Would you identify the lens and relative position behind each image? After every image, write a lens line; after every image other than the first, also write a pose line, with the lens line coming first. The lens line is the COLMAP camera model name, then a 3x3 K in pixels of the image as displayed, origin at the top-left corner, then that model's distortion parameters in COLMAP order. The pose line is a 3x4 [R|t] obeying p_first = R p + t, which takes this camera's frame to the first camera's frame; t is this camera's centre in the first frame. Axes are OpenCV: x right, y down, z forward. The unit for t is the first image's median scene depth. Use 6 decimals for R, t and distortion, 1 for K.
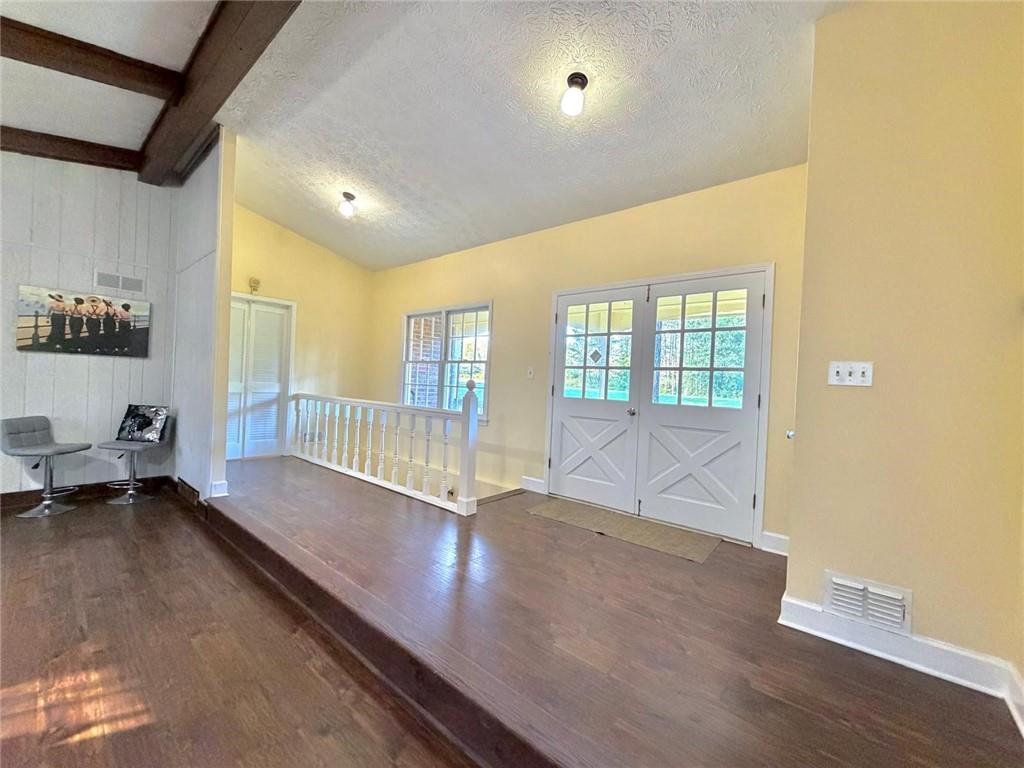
lens RADIAL K [[408.5, 0, 512.0], [0, 408.5, 384.0], [0, 0, 1]] dist [-0.000901, -0.000295]
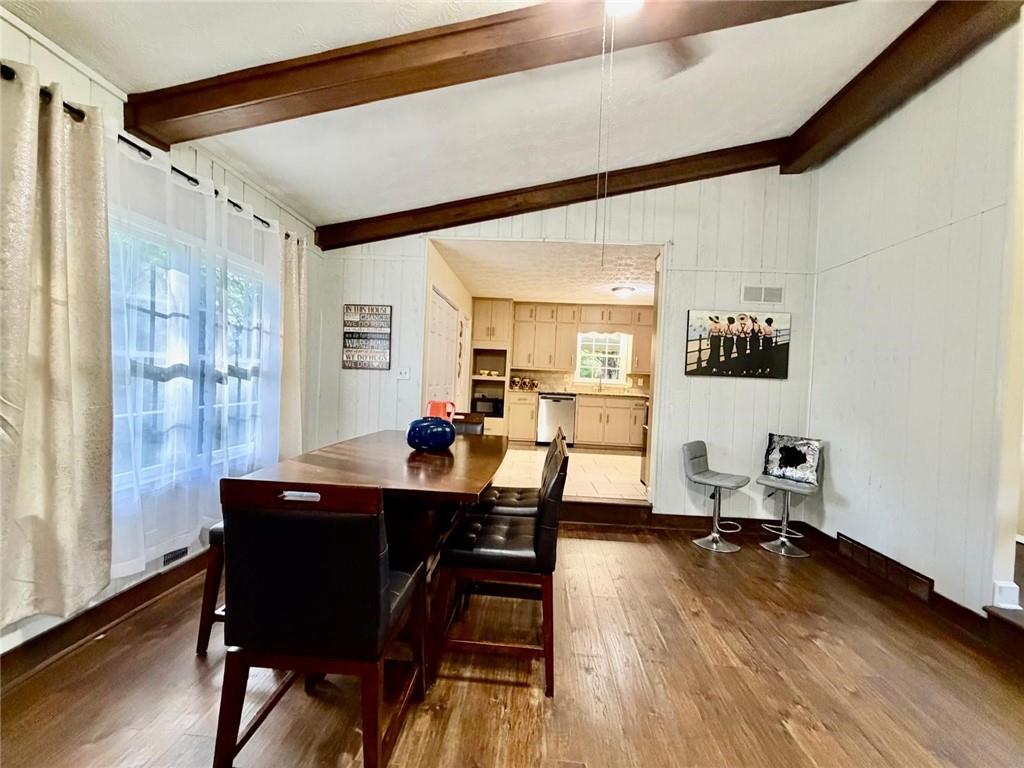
lens RADIAL K [[408.5, 0, 512.0], [0, 408.5, 384.0], [0, 0, 1]] dist [-0.000901, -0.000295]
pose [[0.601765, -0.009201, -0.798620, -0.601000], [-0.011400, 0.999733, -0.020108, -0.031560], [0.798592, 0.021204, 0.601500, 0.037923]]
